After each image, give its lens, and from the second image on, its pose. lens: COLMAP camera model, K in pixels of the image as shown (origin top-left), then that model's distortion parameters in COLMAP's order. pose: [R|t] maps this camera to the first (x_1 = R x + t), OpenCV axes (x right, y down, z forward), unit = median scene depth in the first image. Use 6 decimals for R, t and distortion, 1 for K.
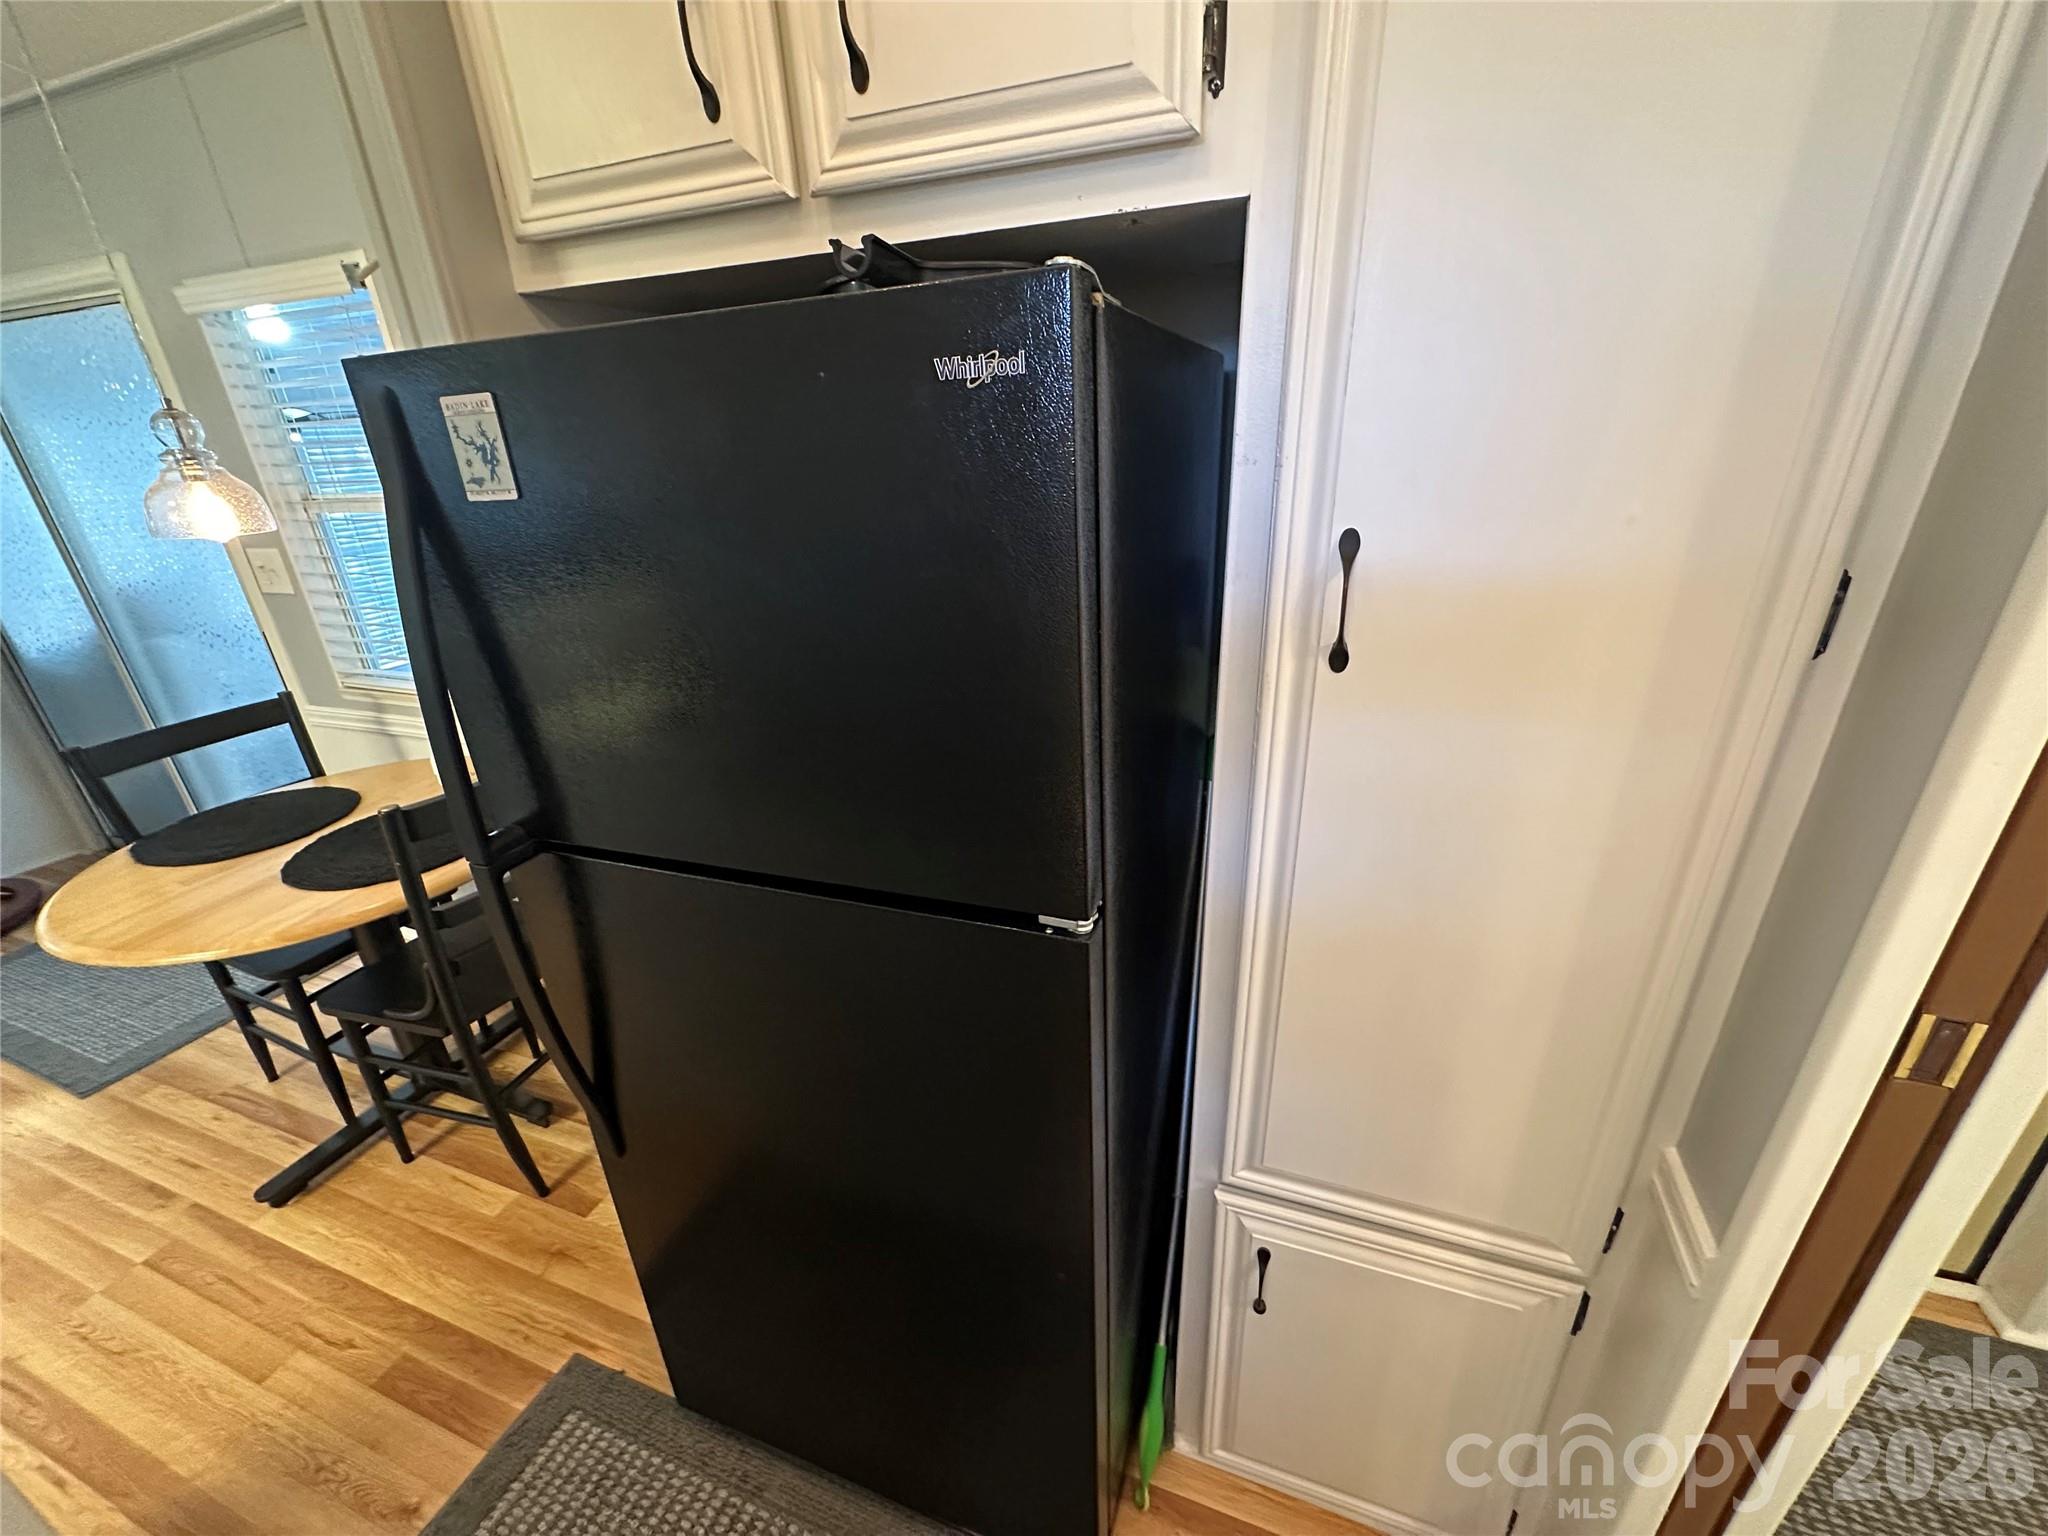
lens RADIAL K [[822.9, 0, 1023.8], [0, 822.9, 761.0], [0, 0, 1]] dist [-0.005767, 0.001728]
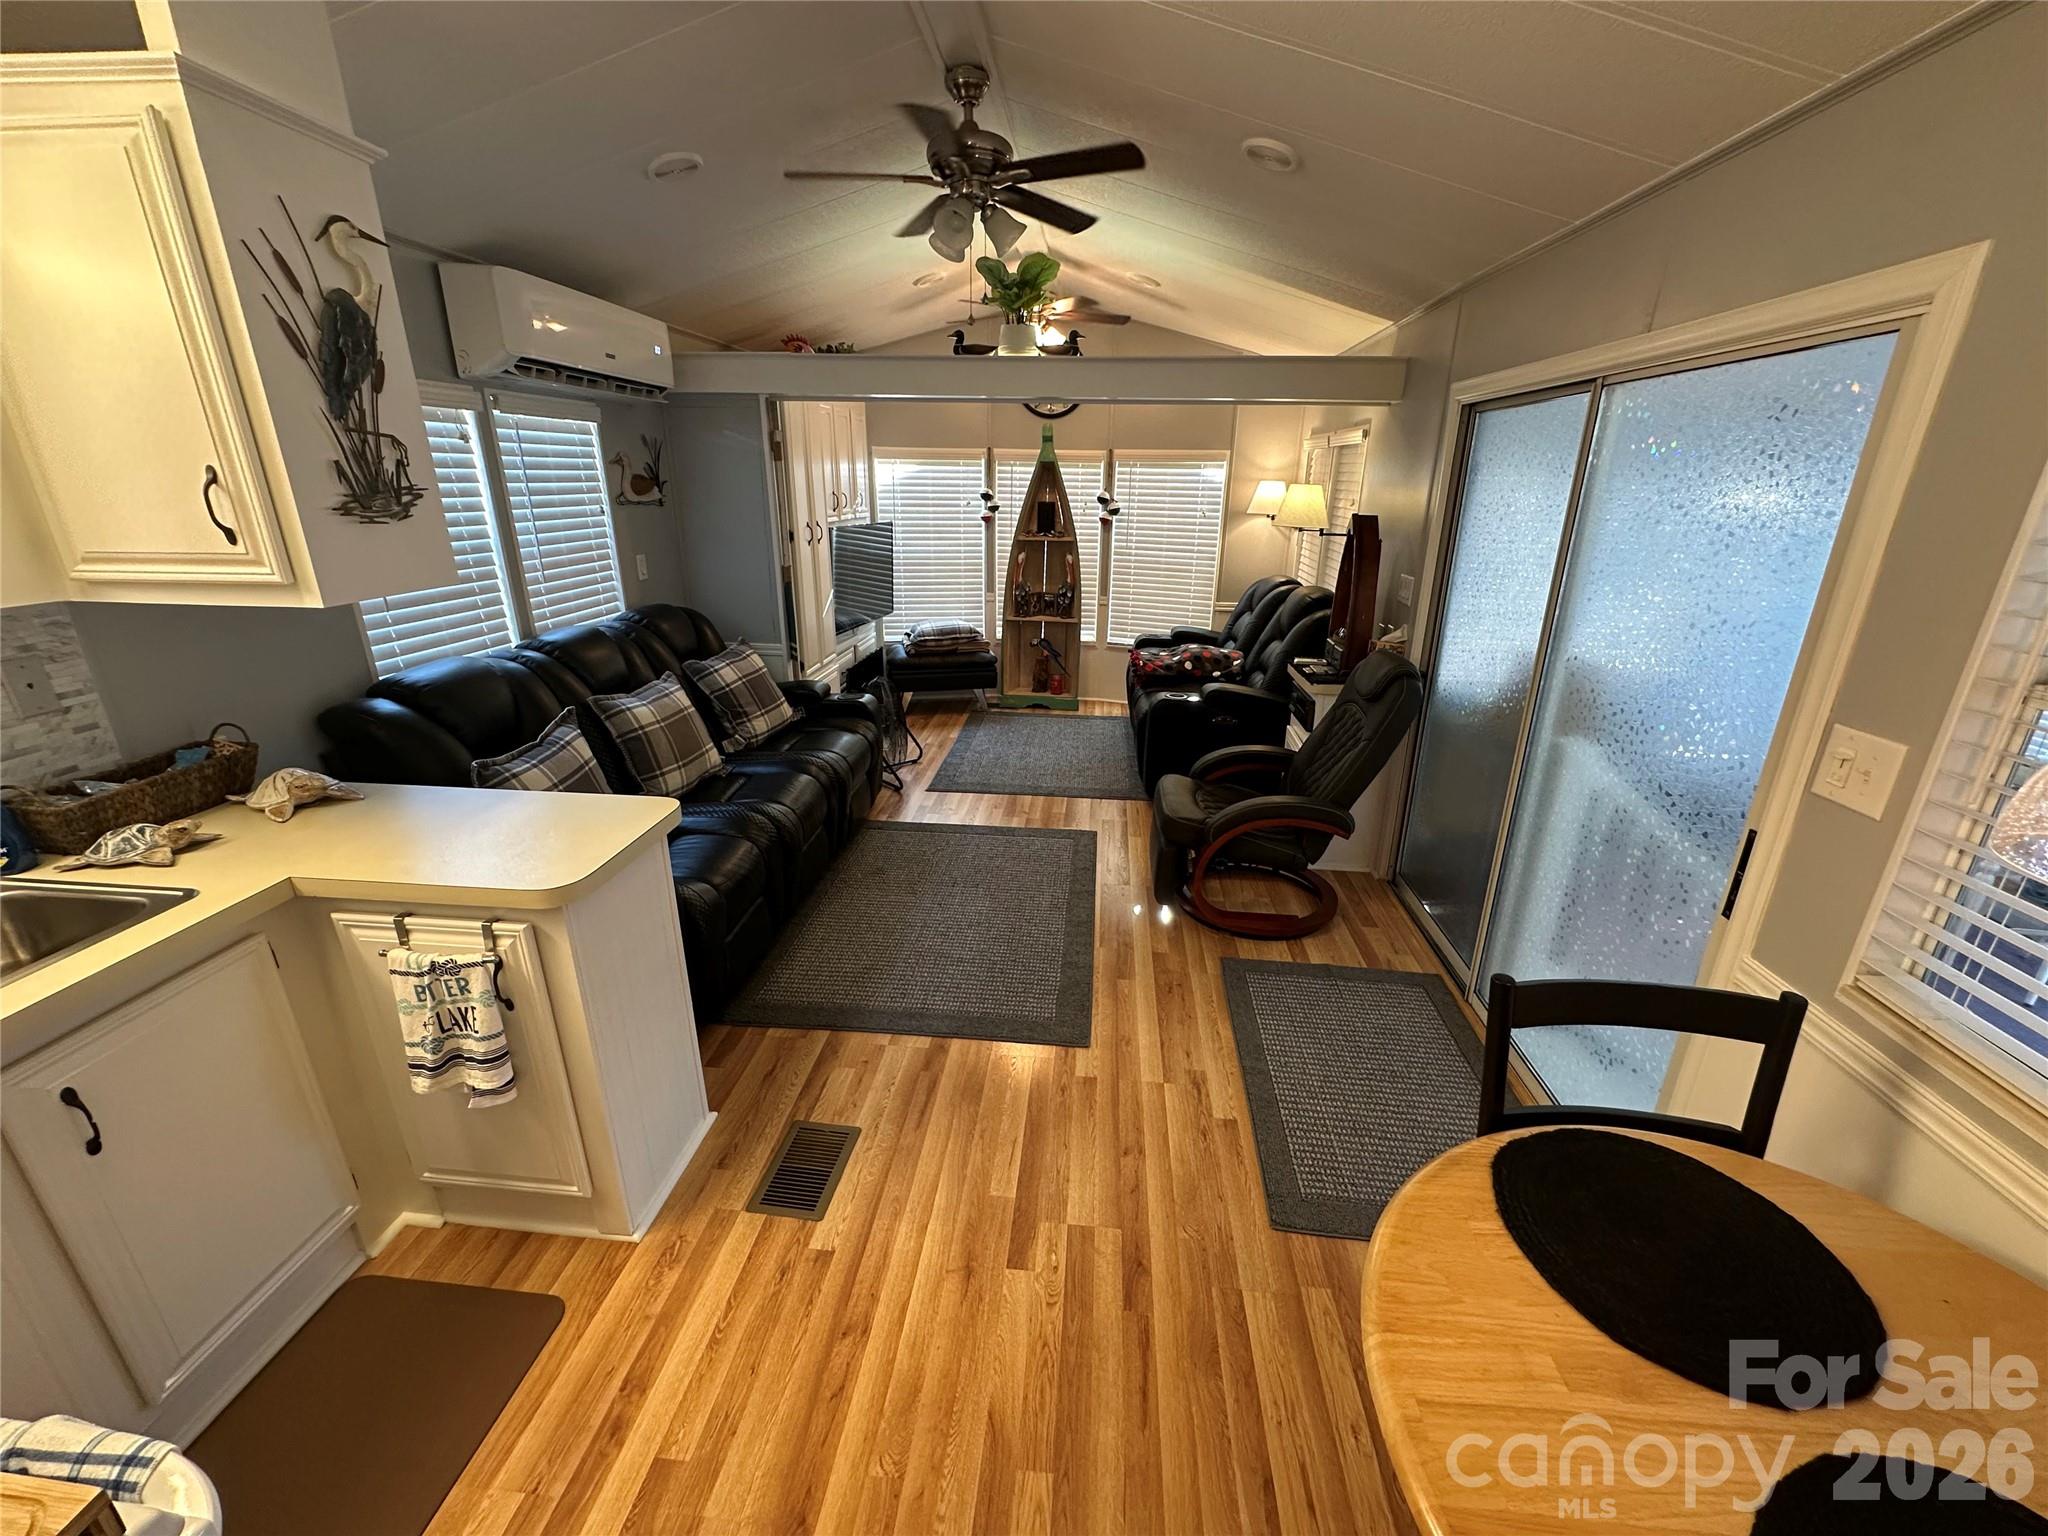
lens RADIAL K [[822.9, 0, 1034.6], [0, 822.9, 759.5], [0, 0, 1]] dist [-0.005767, 0.001728]
pose [[0.258677, 0.355717, -0.898082, -0.555073], [-0.401589, 0.885174, 0.234933, -0.142376], [0.878529, 0.299888, 0.371826, 0.263286]]
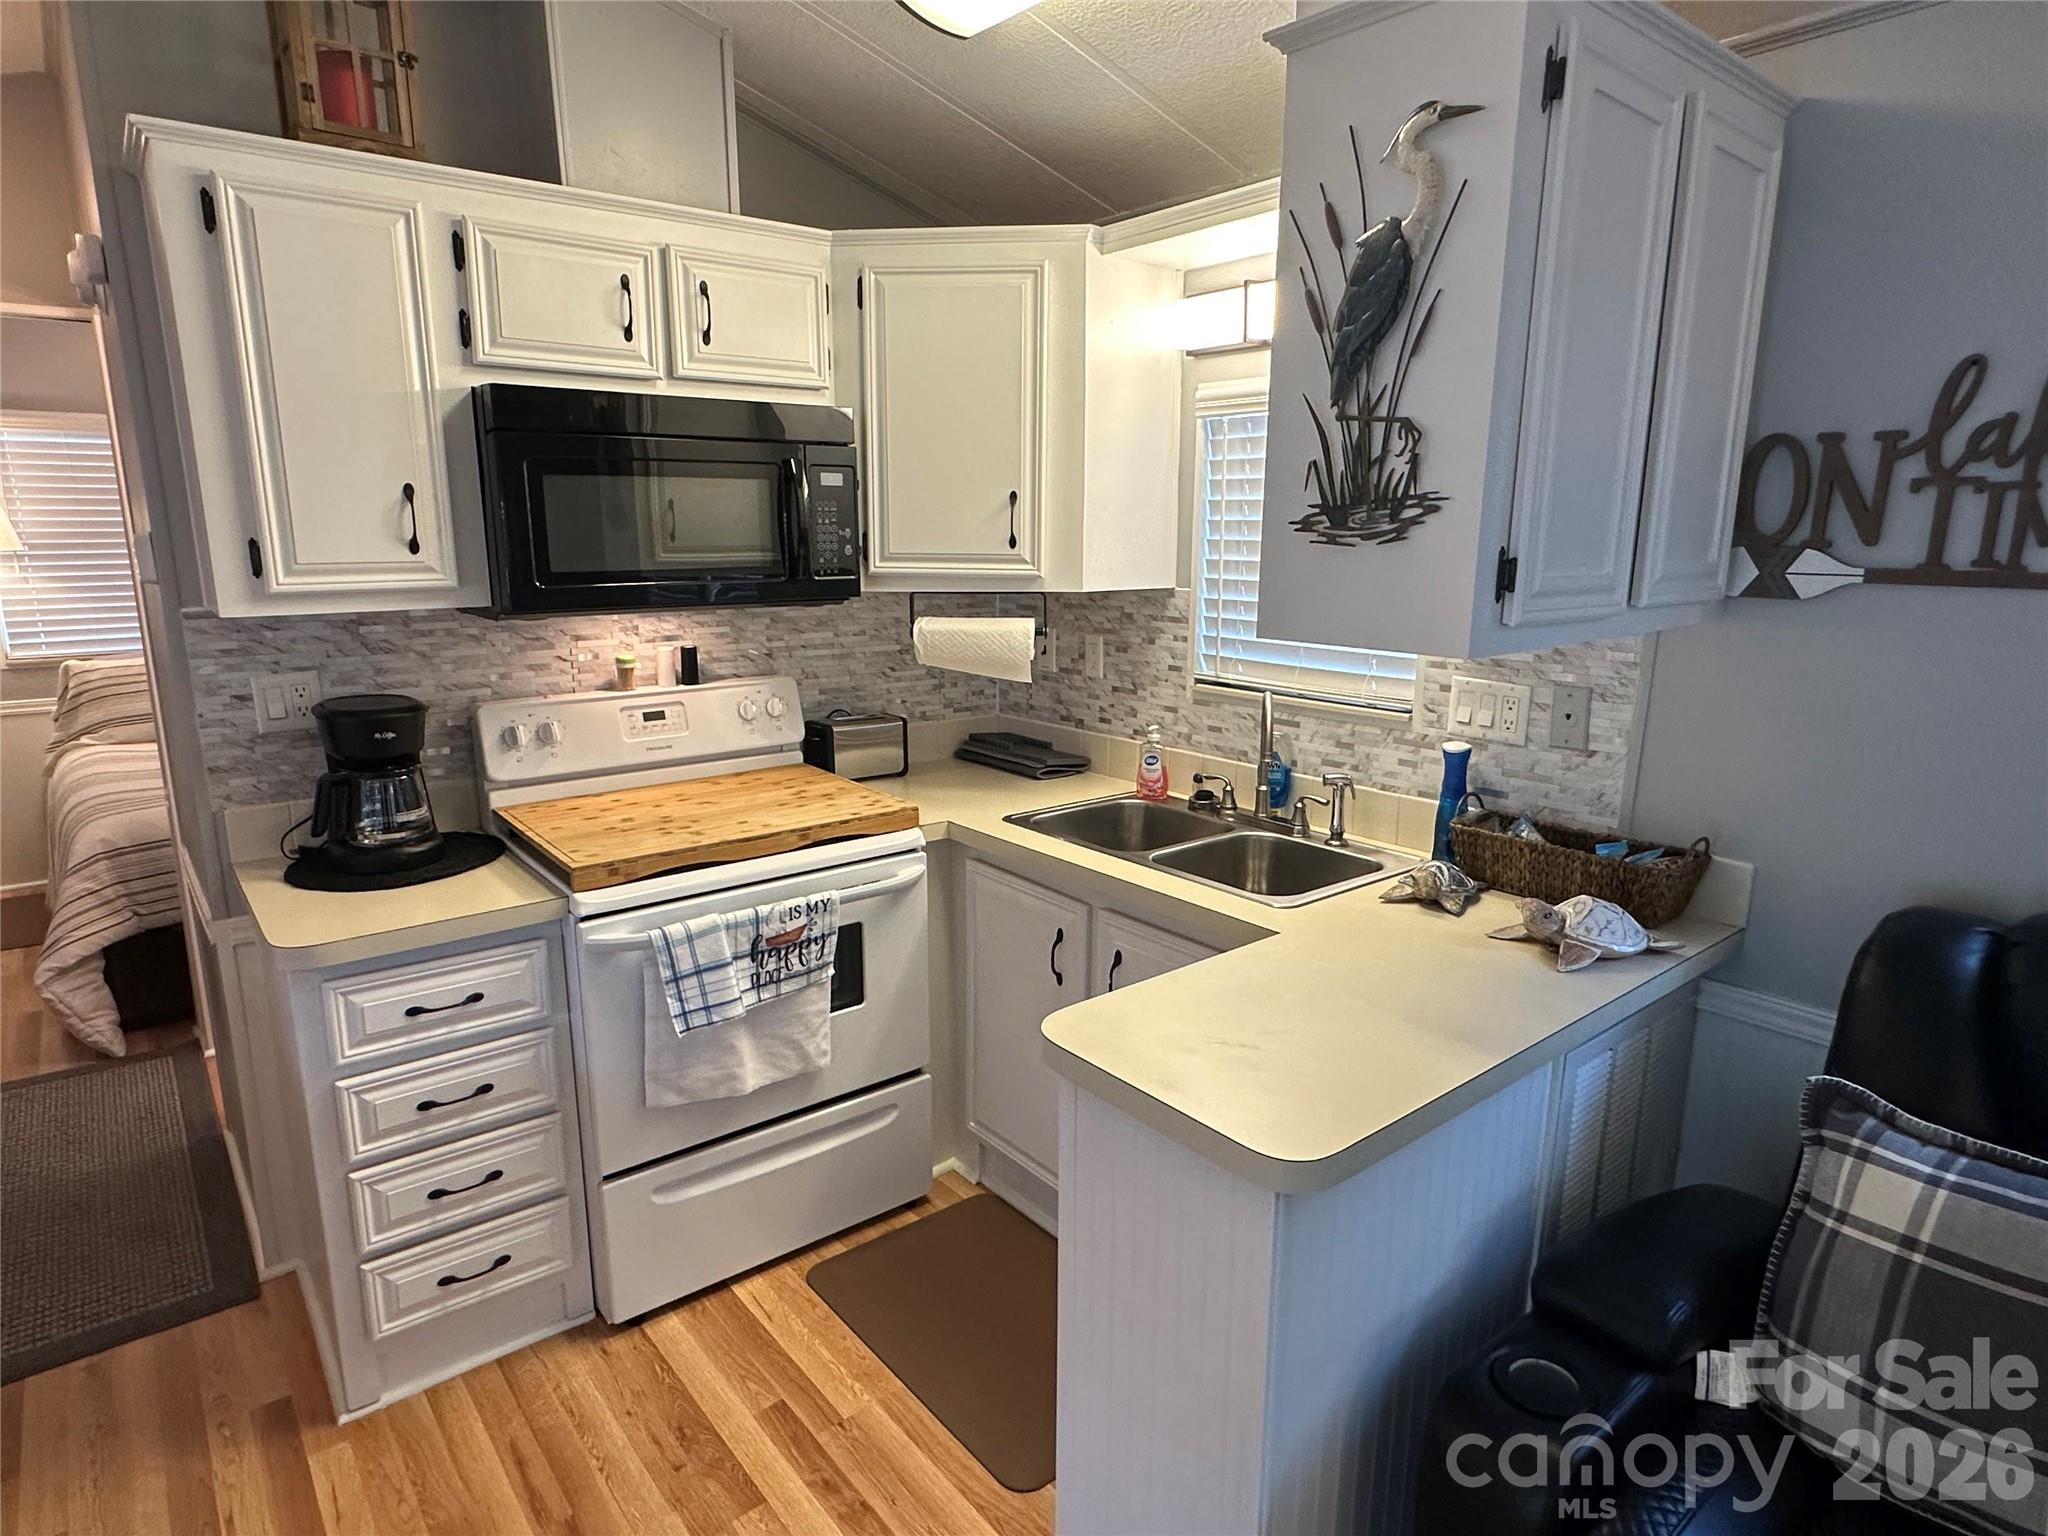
lens RADIAL K [[1167.0, 0, 1019.4], [0, 1167.0, 762.4], [0, 0, 1]] dist [-0.001953, 0.000275]
pose [[-0.856062, -0.071366, 0.511922, -1.303686], [0.233635, 0.830038, 0.506410, -0.201677], [-0.461056, 0.553121, -0.693891, 0.521028]]
